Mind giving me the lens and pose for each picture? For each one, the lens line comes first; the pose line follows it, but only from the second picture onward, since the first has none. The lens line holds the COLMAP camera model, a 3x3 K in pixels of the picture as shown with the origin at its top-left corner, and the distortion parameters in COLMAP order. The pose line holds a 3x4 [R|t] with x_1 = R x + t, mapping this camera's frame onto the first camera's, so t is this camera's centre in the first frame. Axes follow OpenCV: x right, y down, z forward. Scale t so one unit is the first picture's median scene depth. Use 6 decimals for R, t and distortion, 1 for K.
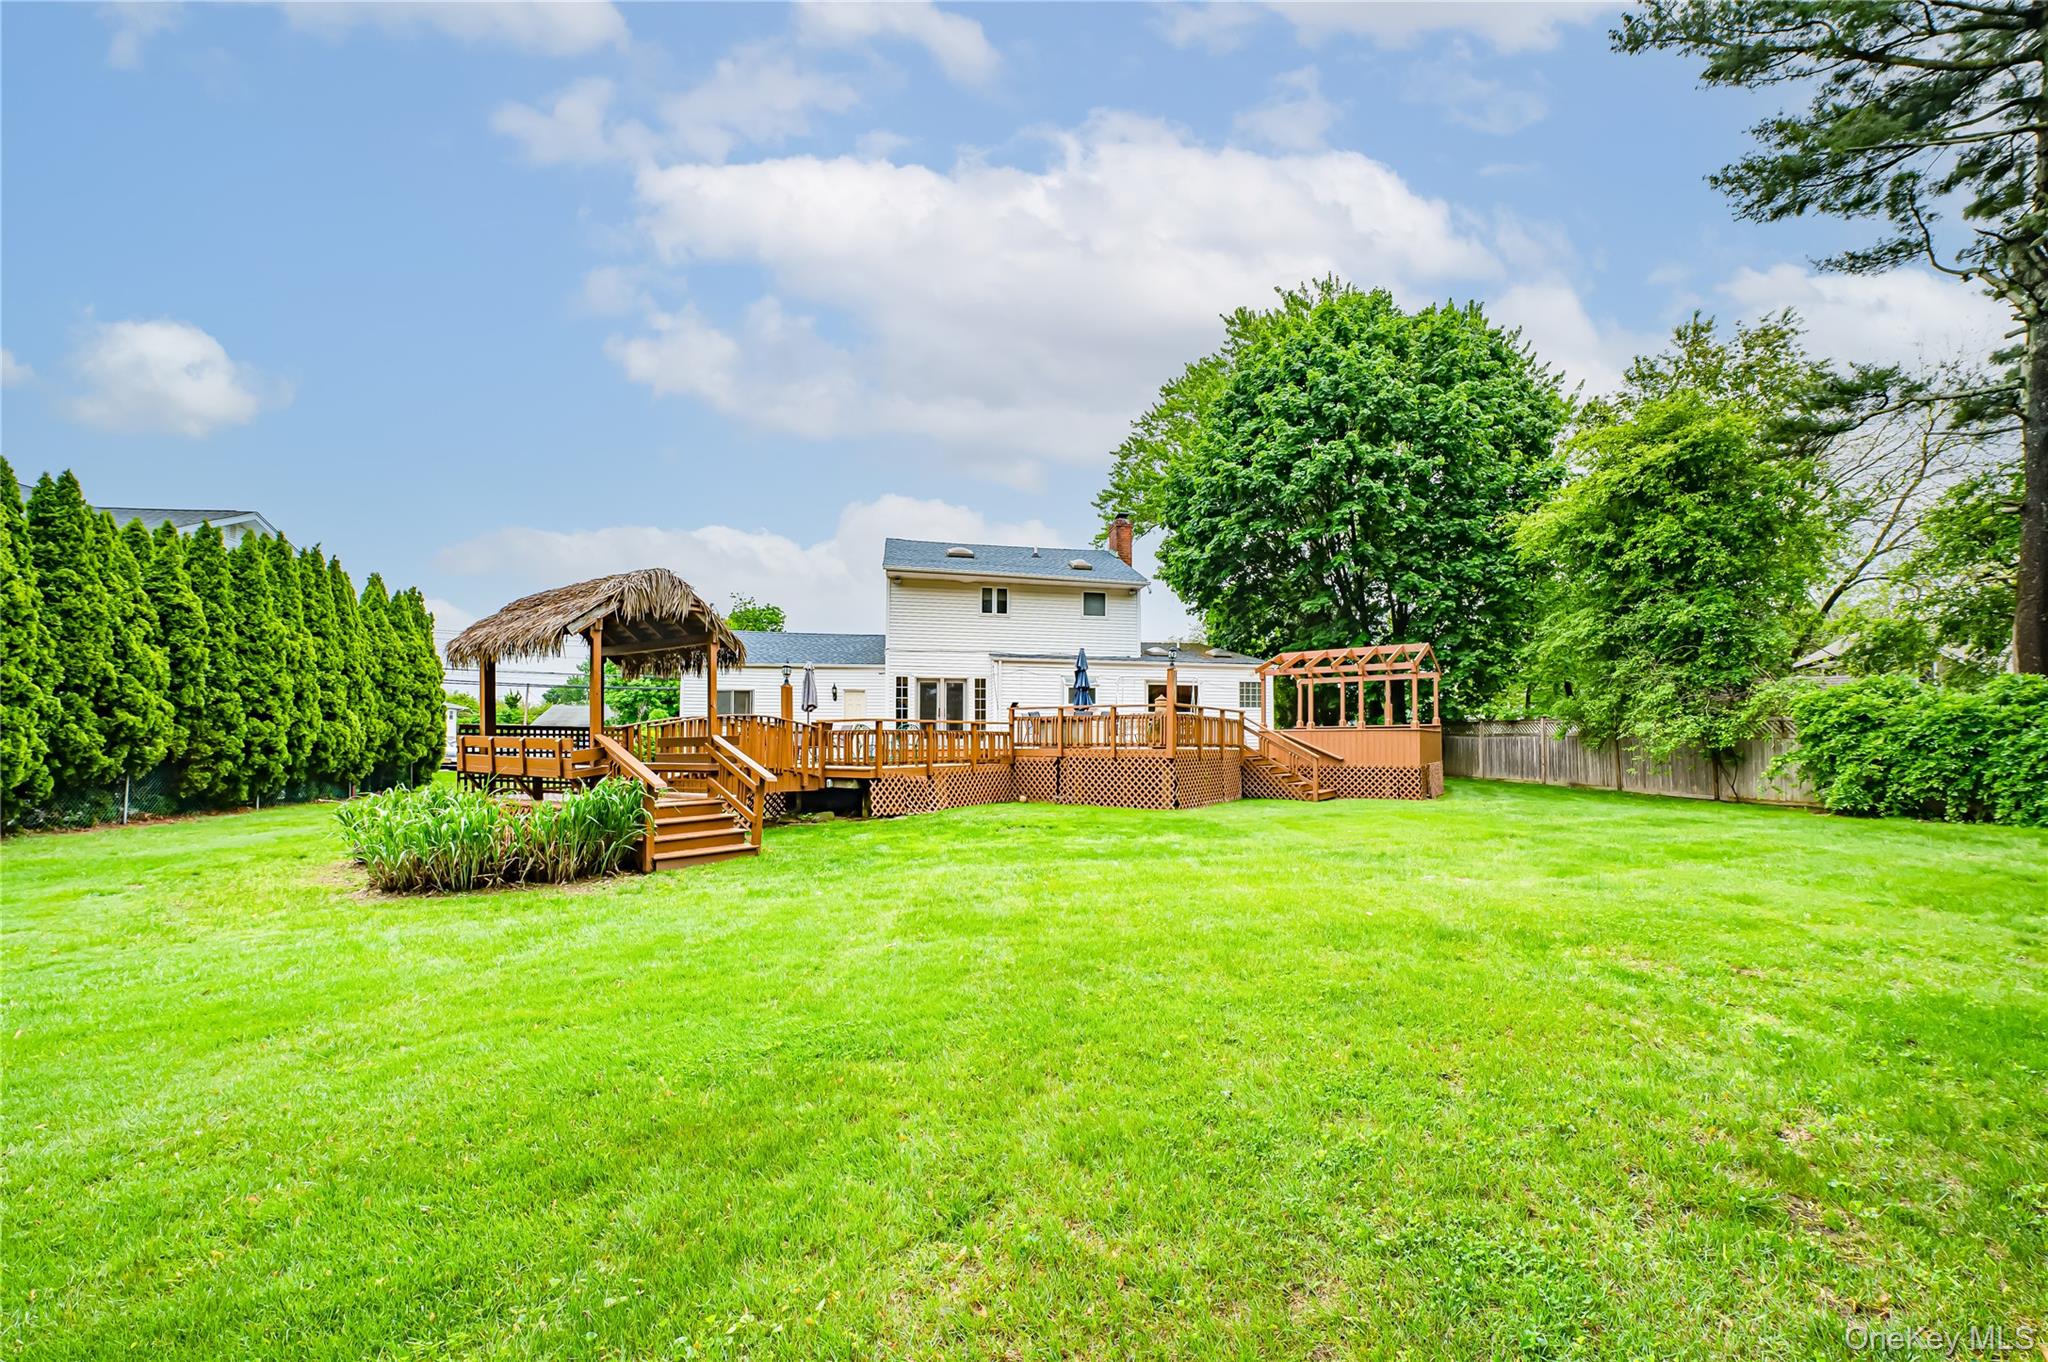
lens RADIAL K [[802.6, 0, 1085.8], [0, 802.6, 727.8], [0, 0, 1]] dist [-0.015986, -0.000890]
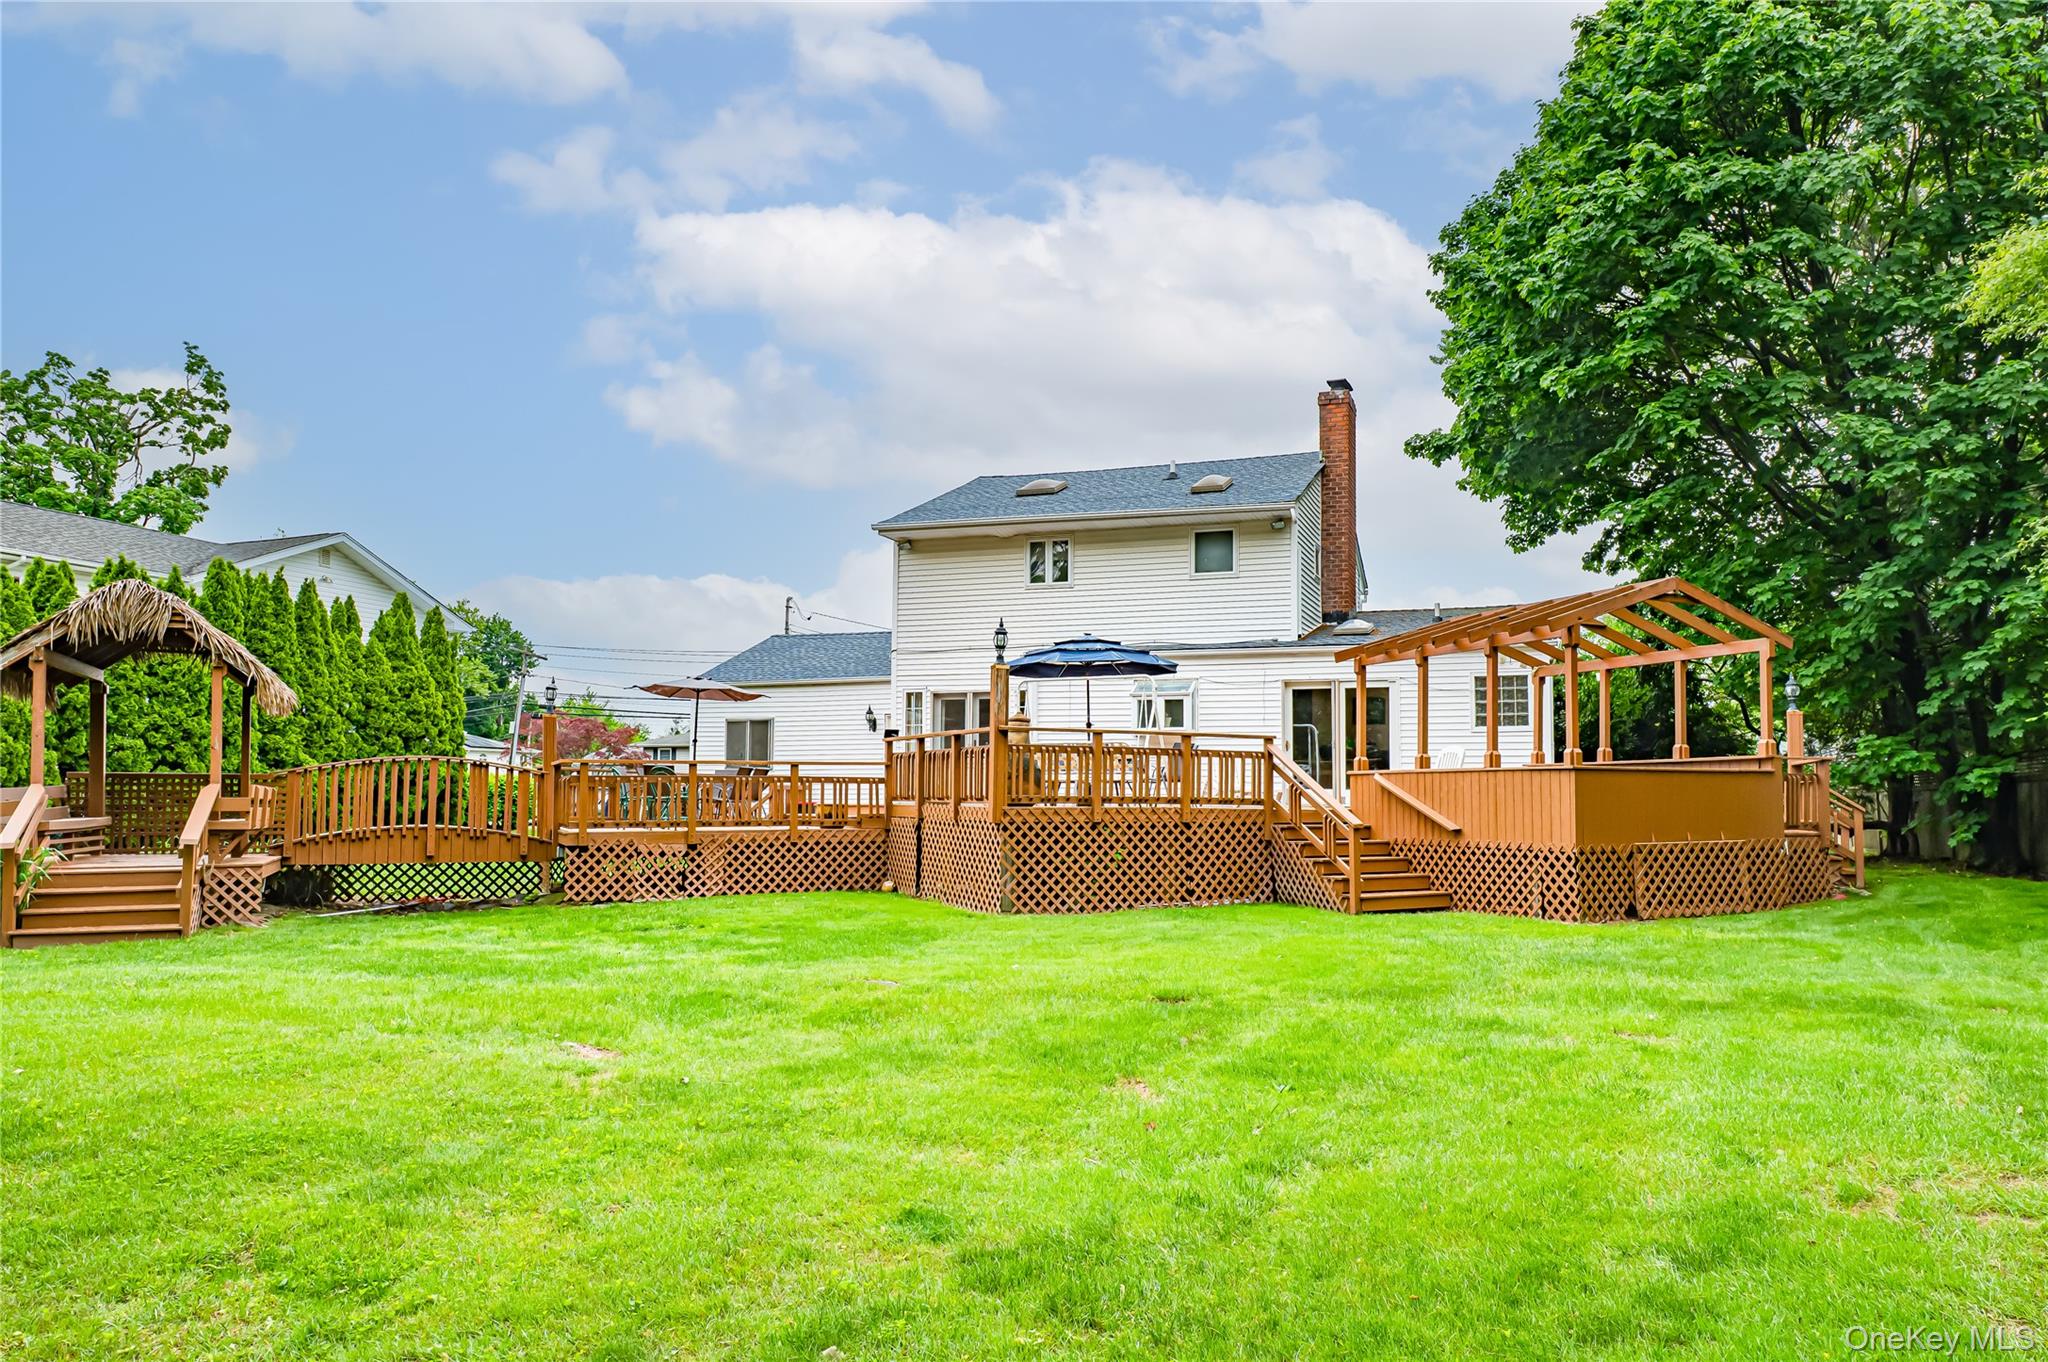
lens RADIAL K [[1335.6, 0, 1093.0], [0, 1335.6, 731.0], [0, 0, 1]] dist [-0.001943, 0.004035]
pose [[0.856646, -0.022757, -0.515402, 0.579345], [0.007445, 0.999468, -0.031755, 0.003195], [0.515851, 0.023365, 0.856360, 0.198535]]
